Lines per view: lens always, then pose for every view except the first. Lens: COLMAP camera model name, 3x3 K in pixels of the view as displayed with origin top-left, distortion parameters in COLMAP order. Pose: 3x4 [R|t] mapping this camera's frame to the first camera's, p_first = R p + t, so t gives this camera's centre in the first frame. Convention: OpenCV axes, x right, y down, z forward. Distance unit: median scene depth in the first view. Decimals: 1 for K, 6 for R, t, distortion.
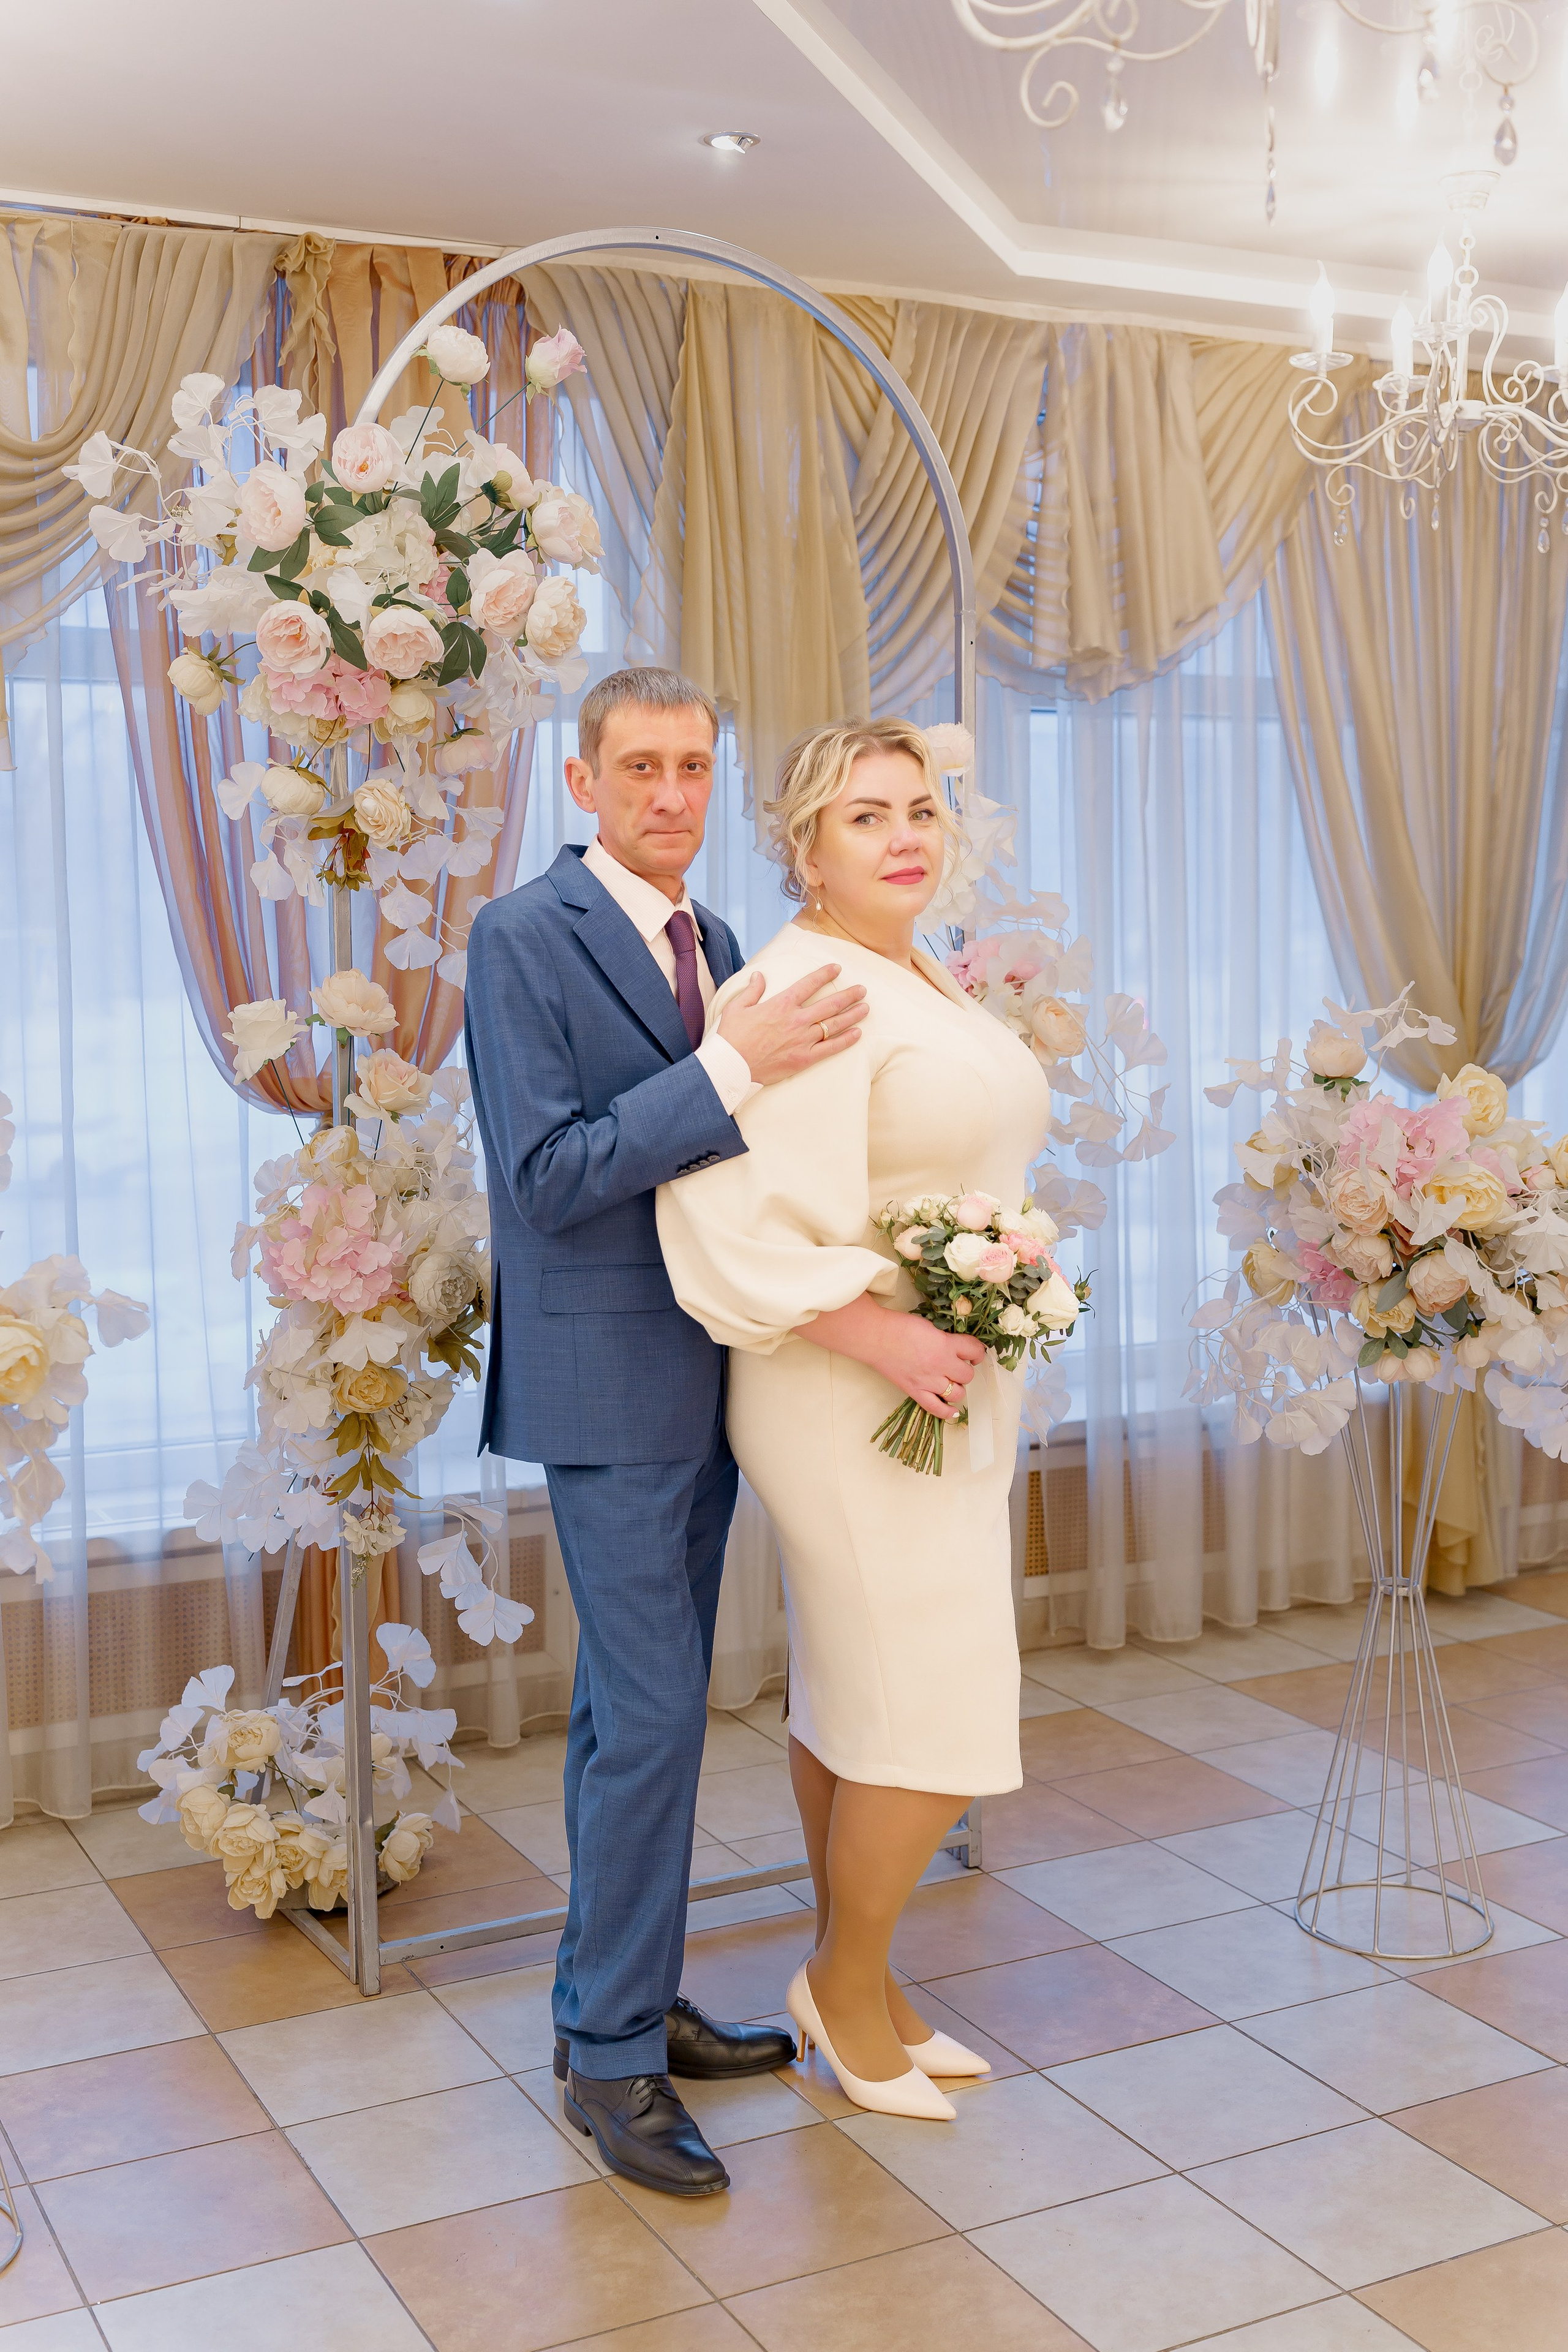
lens RADIAL K [[2528.5, 0, 800.8], [0, 2528.5, 1183.3], [0, 0, 1]] dist [-0.010247, 0.000000]
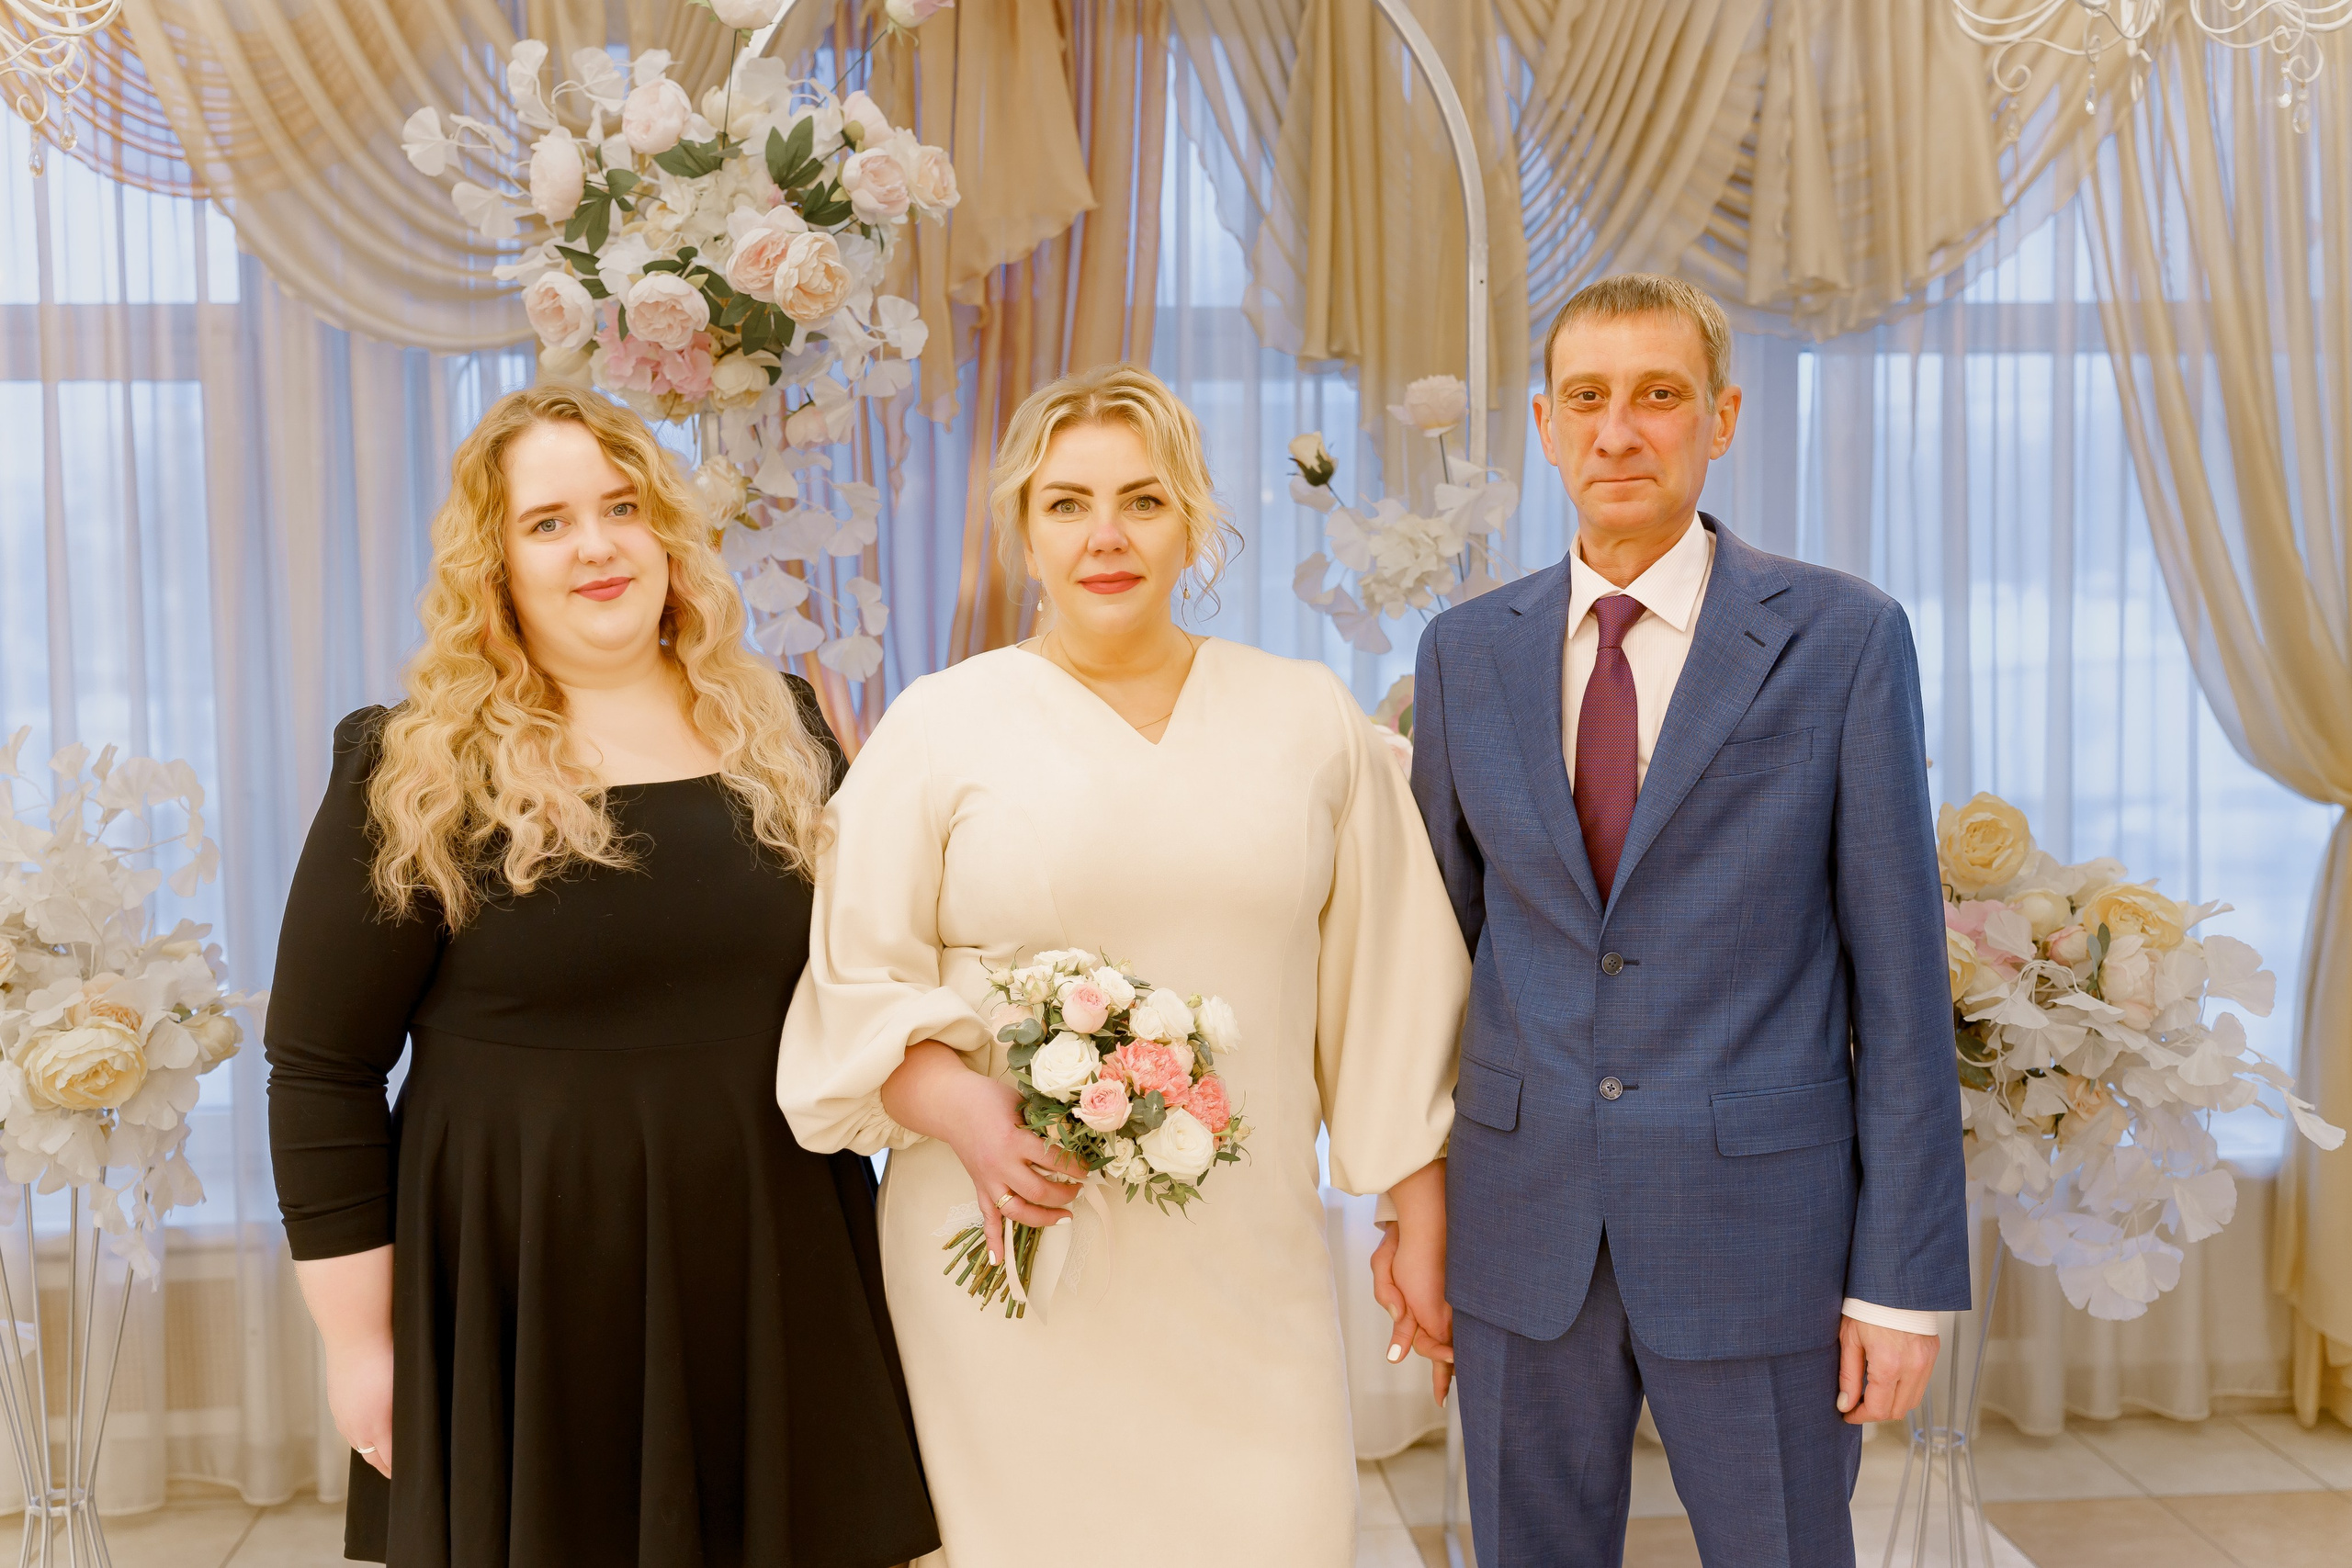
lens RADIAL K [[2496.2, 0, 1142.0], [0, 2496.2, 789.3], [0, 0, 1]] dist [-0.011914, 0.000000]
pose [[0.929493, 0.031521, -0.367491, 0.269504], [-0.036950, 0.999287, -0.007746, -0.027855], [0.366985, 0.020779, 0.929995, 0.159688]]
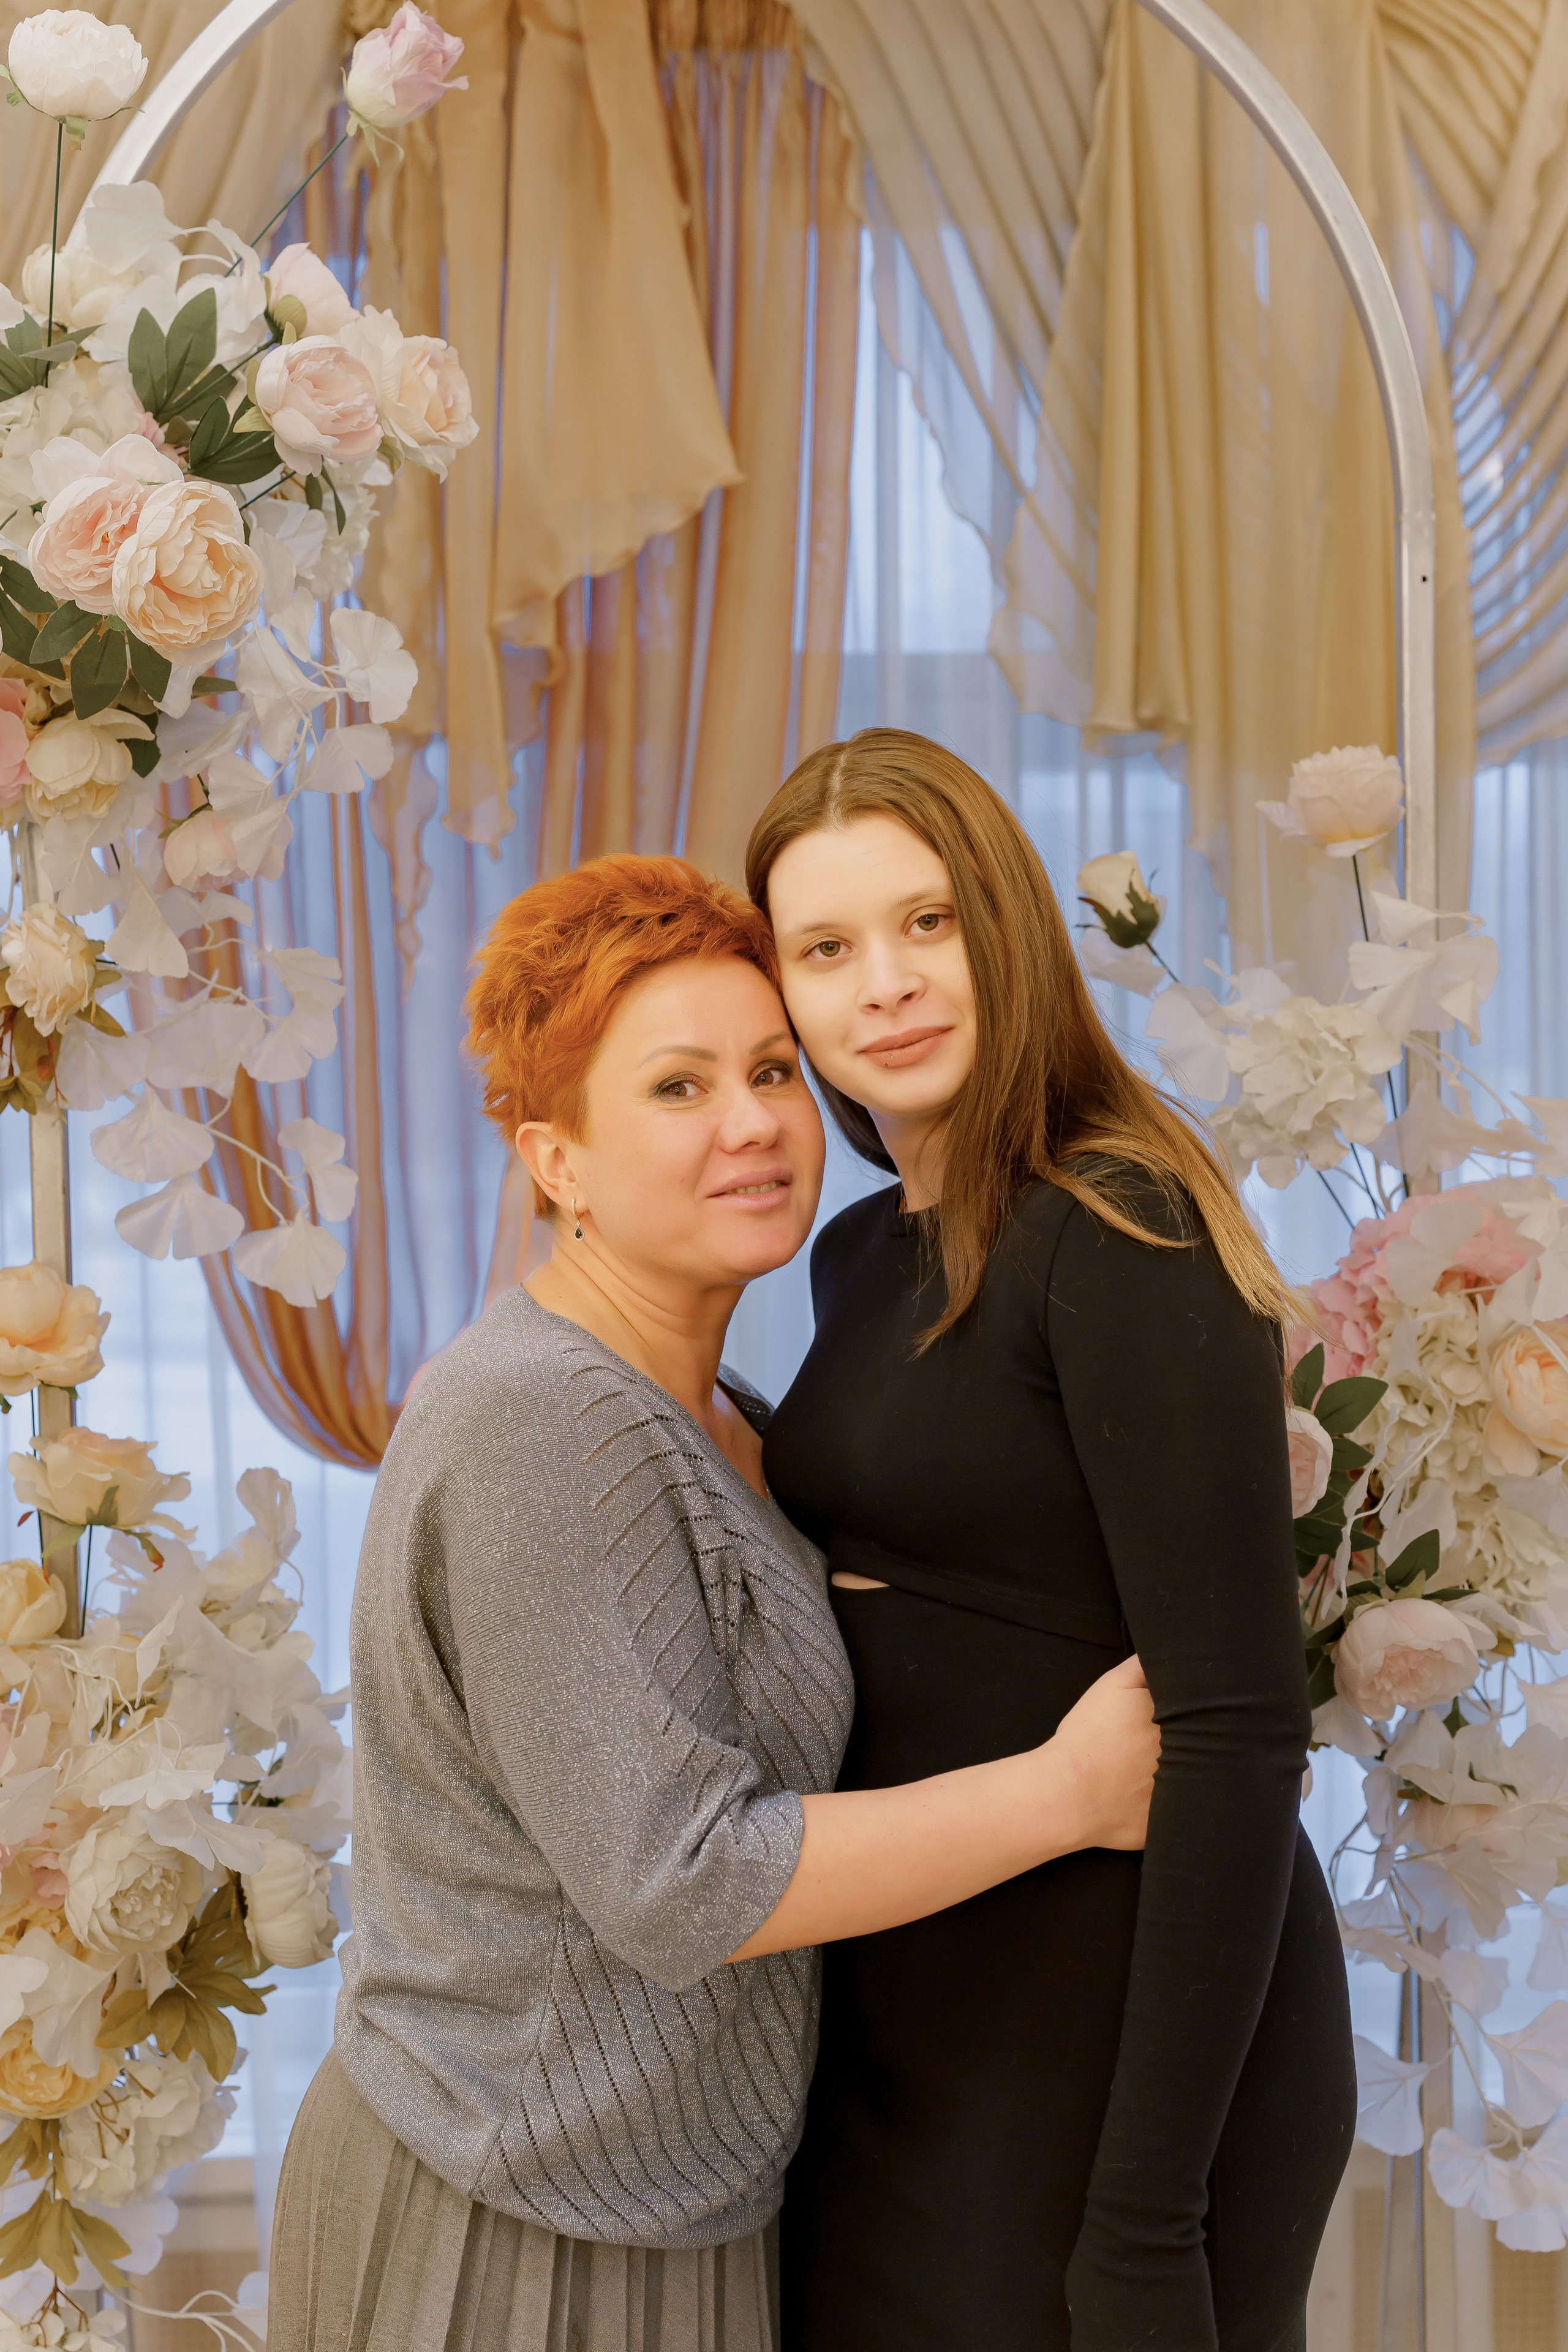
lens RADIAL K [[3372.8, 0, 694.5], [0, 3372.8, 1207.1], [0, 0, 1]] dist [-0.002920, 0.000000]
pose [[0.913134, 0.011887, -0.407486, 0.196960], [-0.034071, 0.998303, -0.047228, -0.056941], [0.406233, 0.057009, 0.911990, 0.350473]]
